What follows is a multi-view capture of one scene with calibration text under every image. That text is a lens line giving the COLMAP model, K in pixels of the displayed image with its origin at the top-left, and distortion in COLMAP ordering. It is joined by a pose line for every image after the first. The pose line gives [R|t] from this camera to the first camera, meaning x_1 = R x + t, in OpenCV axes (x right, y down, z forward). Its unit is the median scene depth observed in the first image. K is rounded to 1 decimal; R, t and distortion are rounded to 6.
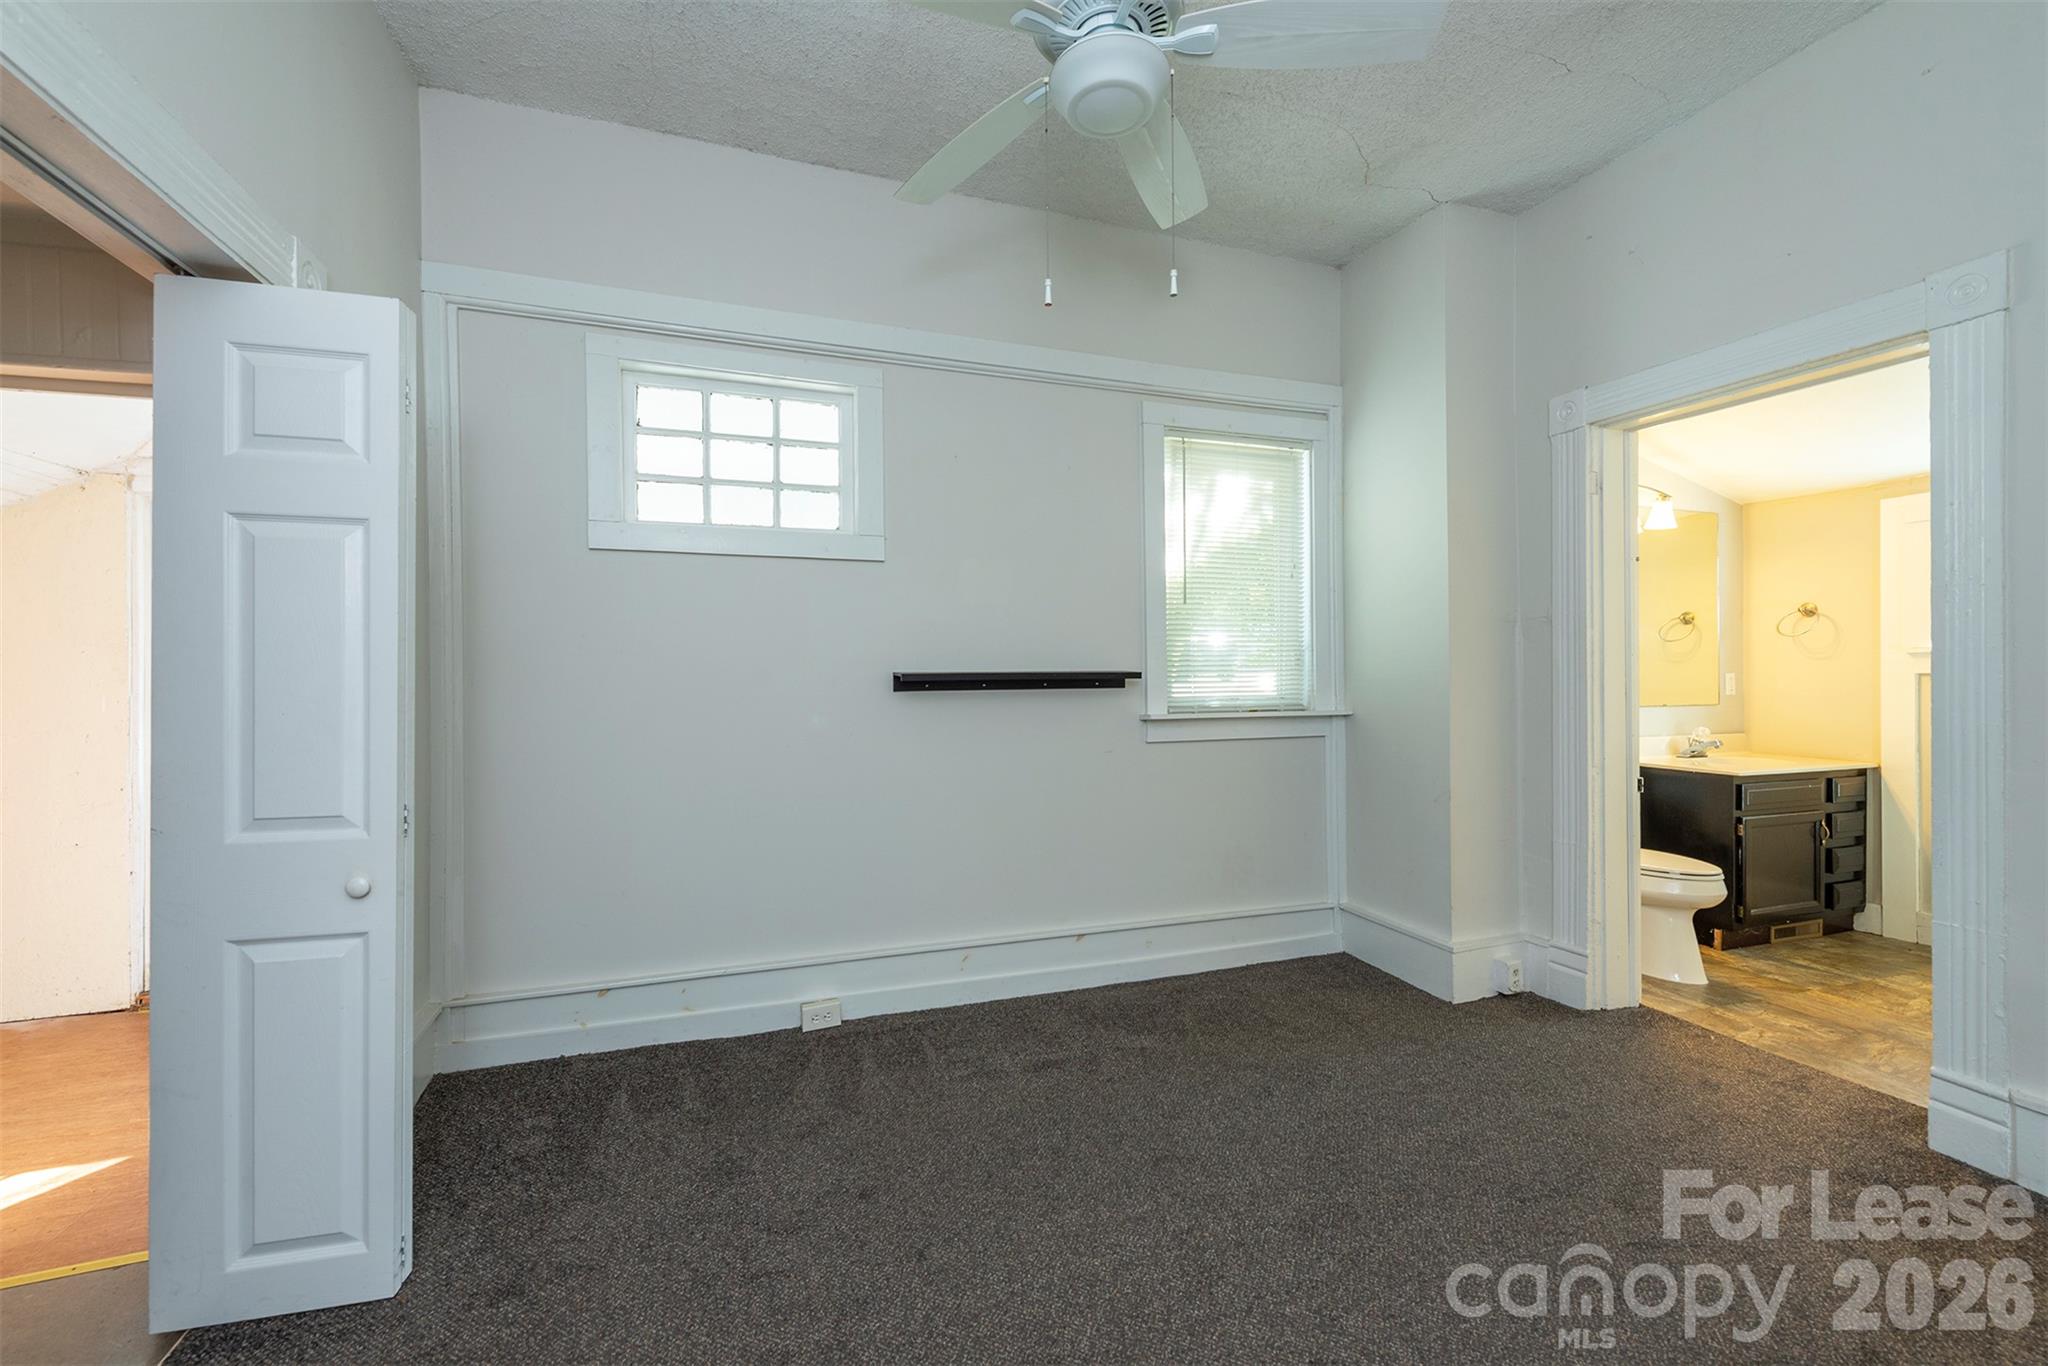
lens RADIAL K [[840.6, 0, 1007.4], [0, 840.6, 684.5], [0, 0, 1]] dist [0.004400, -0.001323]
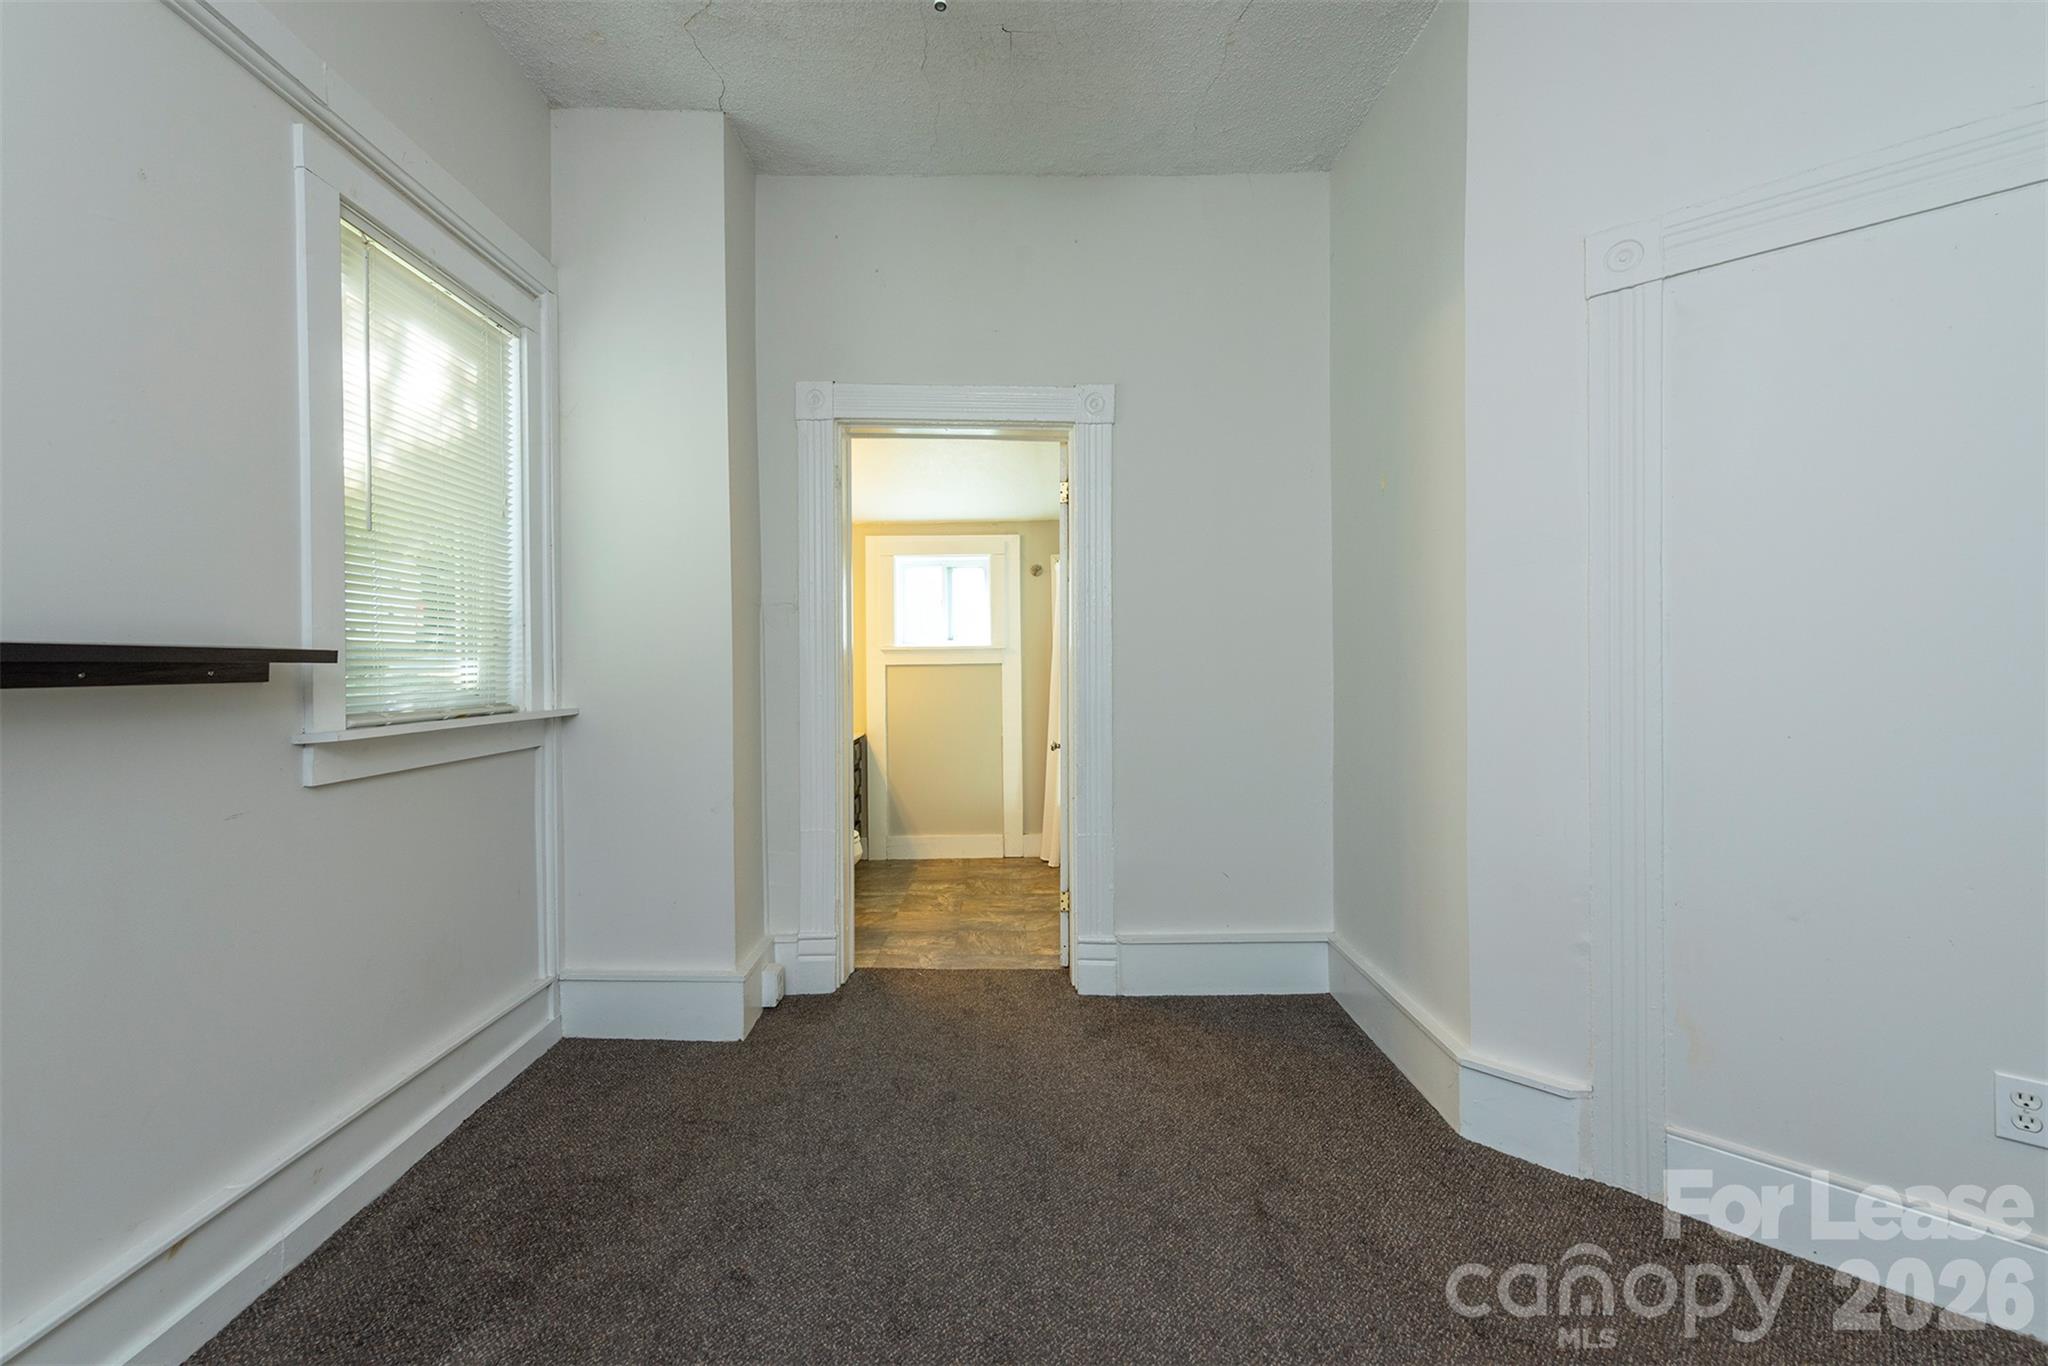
lens RADIAL K [[840.6, 0, 1011.7], [0, 840.6, 672.7], [0, 0, 1]] dist [0.004400, -0.001323]
pose [[0.315059, -0.003226, 0.949067, -0.195699], [0.011034, 0.999939, -0.000264, 0.003401], [-0.949008, 0.010555, 0.315075, 0.440305]]
